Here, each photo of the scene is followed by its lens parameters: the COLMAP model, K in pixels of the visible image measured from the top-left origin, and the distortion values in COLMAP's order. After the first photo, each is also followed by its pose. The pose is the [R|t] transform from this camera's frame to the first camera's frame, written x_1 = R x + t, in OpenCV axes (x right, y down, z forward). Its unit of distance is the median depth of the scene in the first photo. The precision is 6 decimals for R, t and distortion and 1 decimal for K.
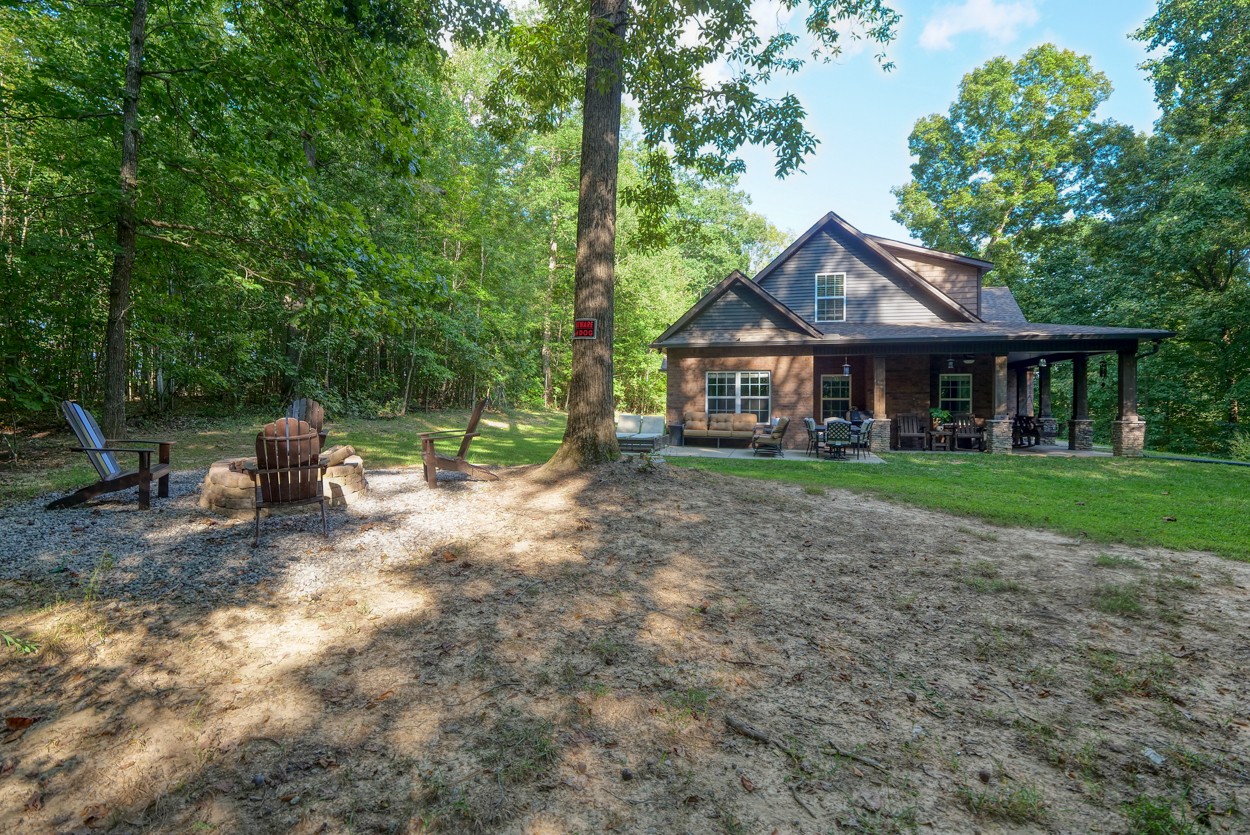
lens RADIAL K [[613.6, 0, 631.1], [0, 613.6, 412.5], [0, 0, 1]] dist [-0.007709, -0.000261]
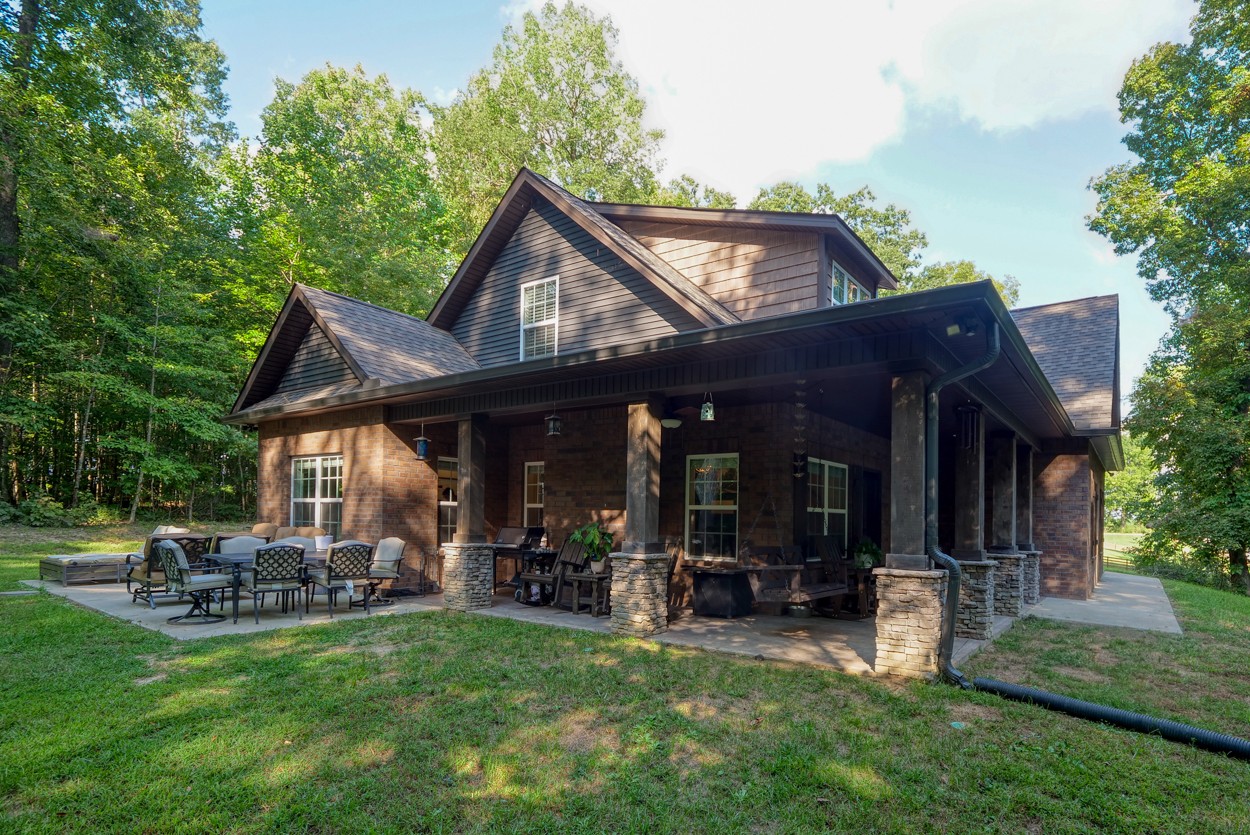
lens RADIAL K [[667.6, 0, 639.9], [0, 667.6, 520.9], [0, 0, 1]] dist [-0.002670, -0.004255]
pose [[0.923524, 0.019267, -0.383057, 0.317762], [-0.022706, 0.999732, -0.004459, -0.003968], [0.382868, 0.012816, 0.923714, 0.233216]]
